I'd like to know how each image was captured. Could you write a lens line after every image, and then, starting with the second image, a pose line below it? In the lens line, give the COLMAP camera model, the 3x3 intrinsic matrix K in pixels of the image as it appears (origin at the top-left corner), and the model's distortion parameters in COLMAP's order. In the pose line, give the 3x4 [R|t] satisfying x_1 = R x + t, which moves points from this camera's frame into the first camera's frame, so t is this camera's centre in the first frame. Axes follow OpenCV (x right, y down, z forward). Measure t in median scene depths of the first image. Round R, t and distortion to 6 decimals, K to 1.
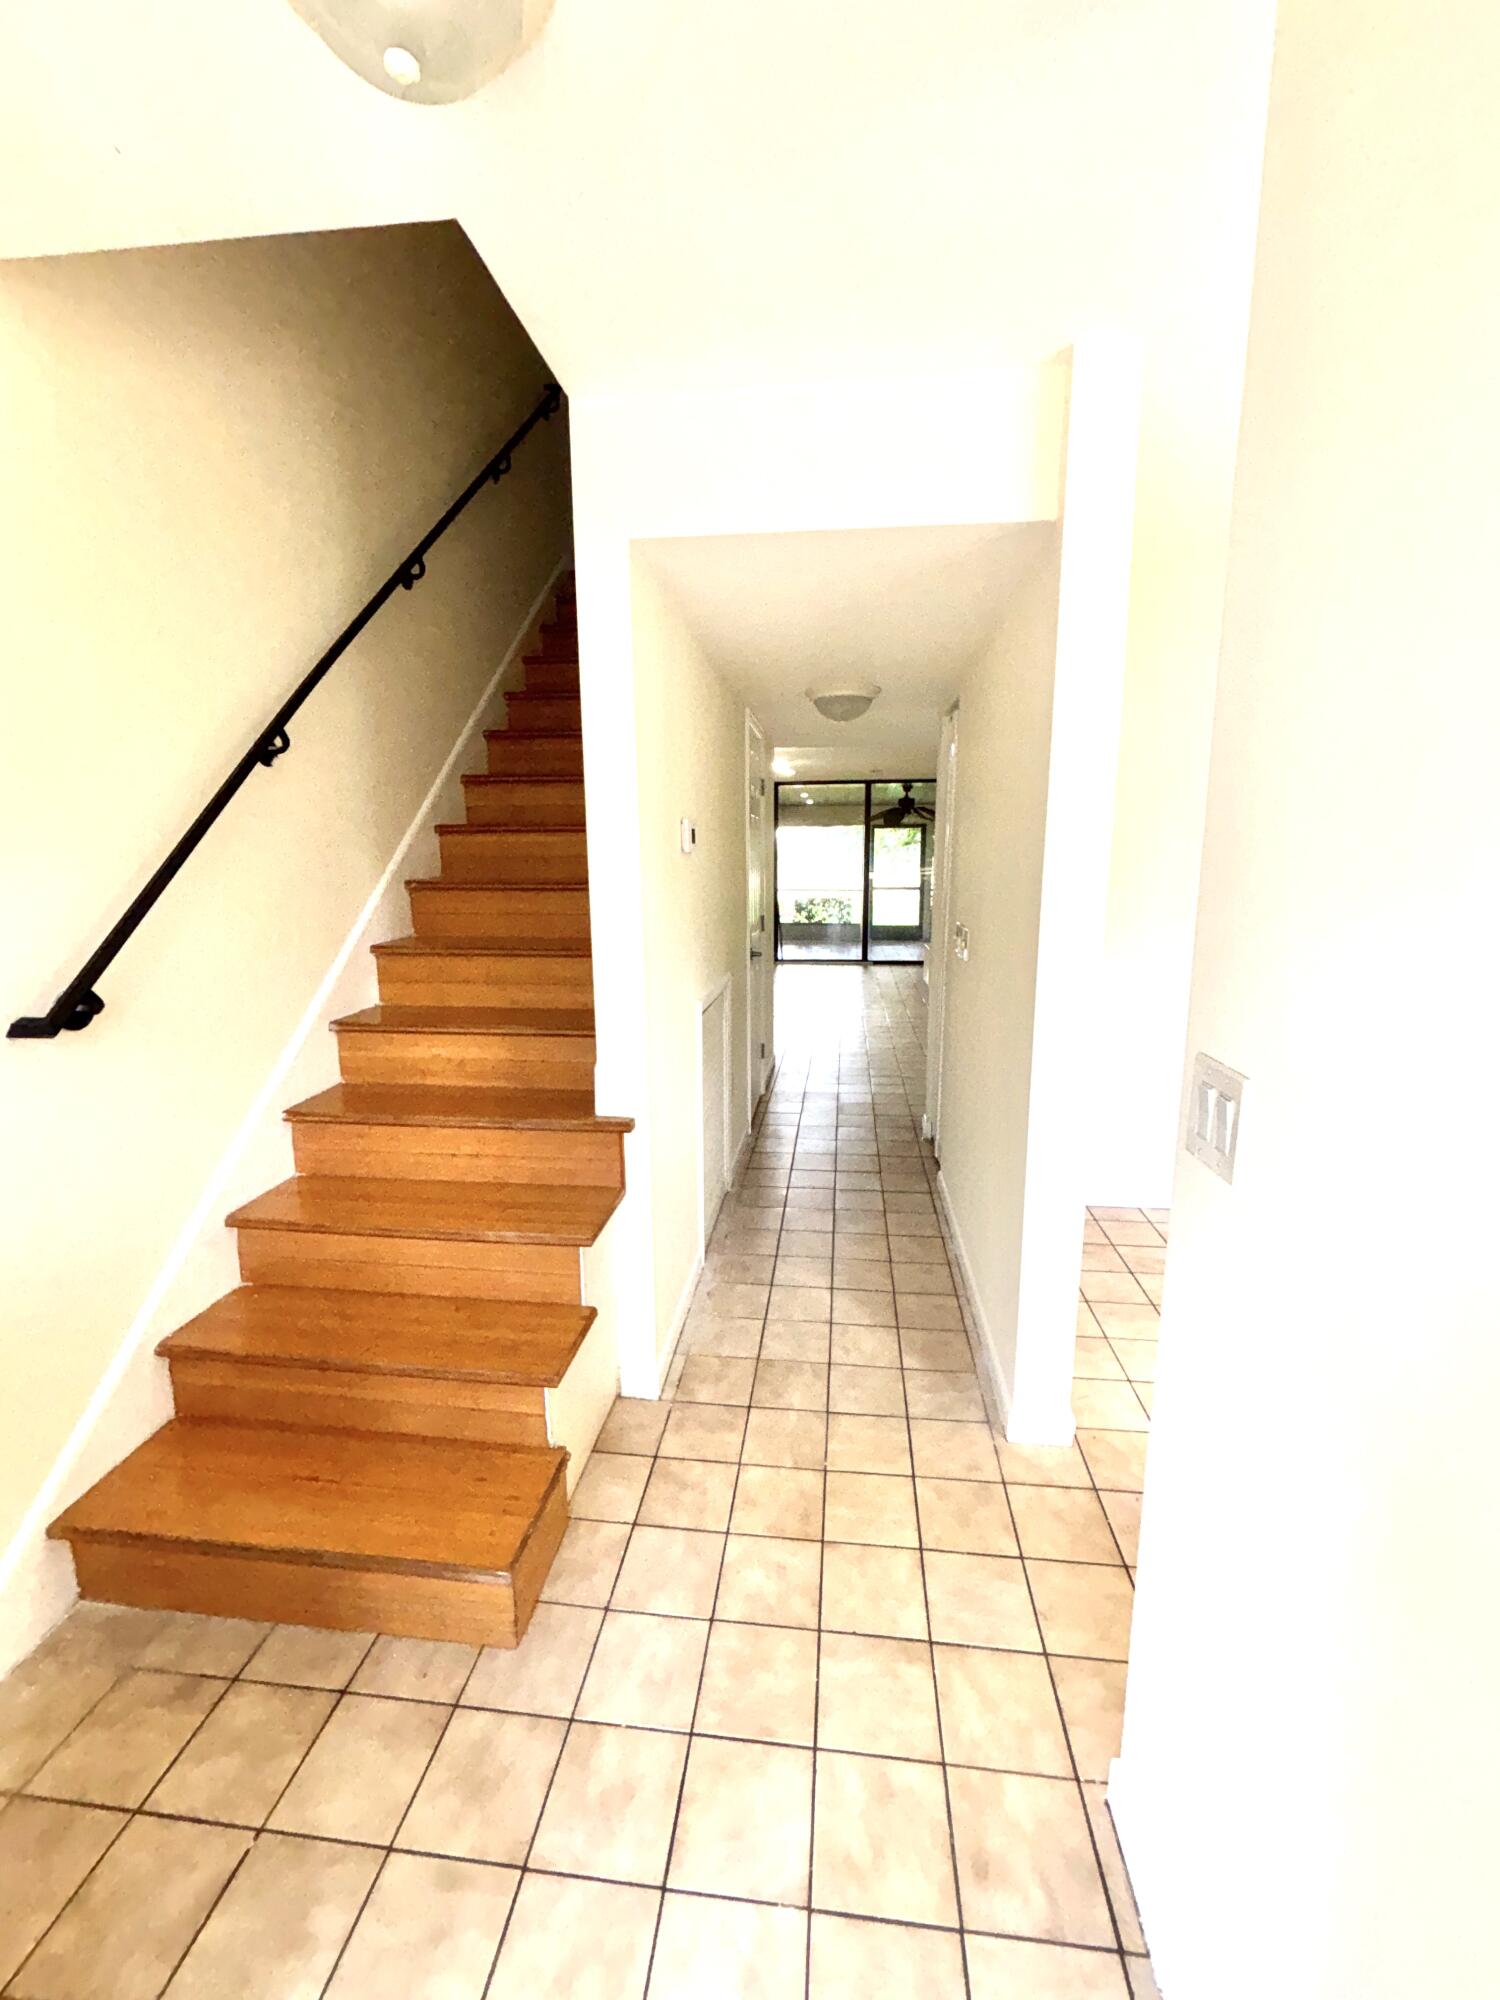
lens RADIAL K [[814.3, 0, 750.1], [0, 814.3, 1008.9], [0, 0, 1]] dist [0.001866, 0.000283]
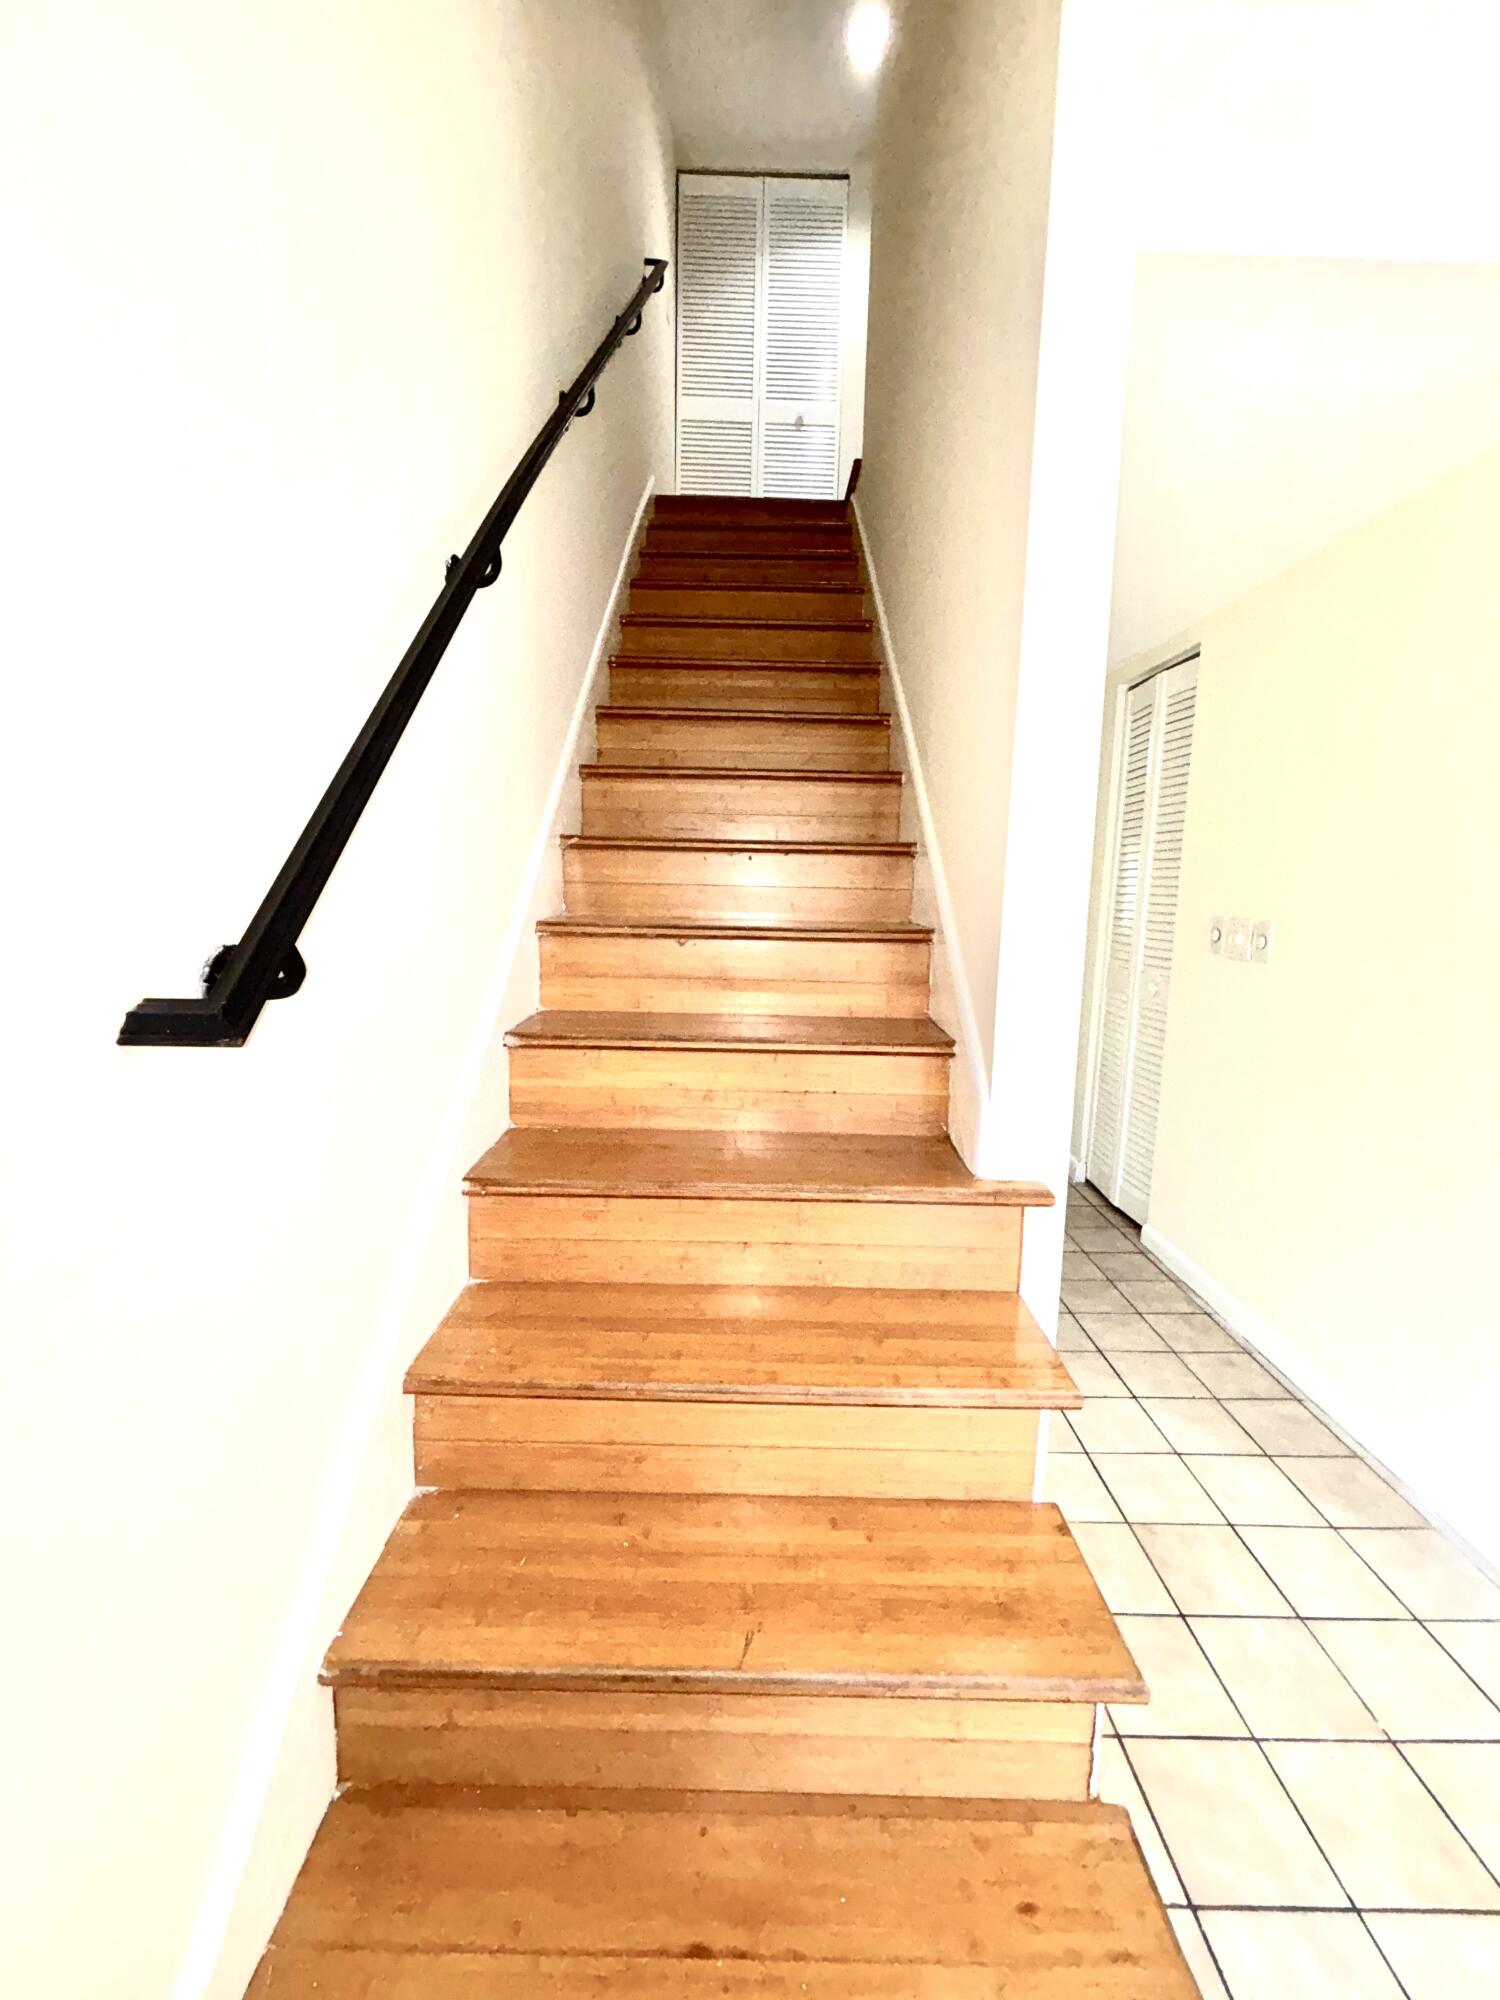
lens RADIAL K [[814.3, 0, 747.0], [0, 814.3, 1004.7], [0, 0, 1]] dist [0.001866, 0.000283]
pose [[0.991016, 0.012495, 0.133155, -0.452733], [-0.007694, 0.999304, -0.036510, 0.018799], [-0.133519, 0.035158, 0.990422, 0.379266]]
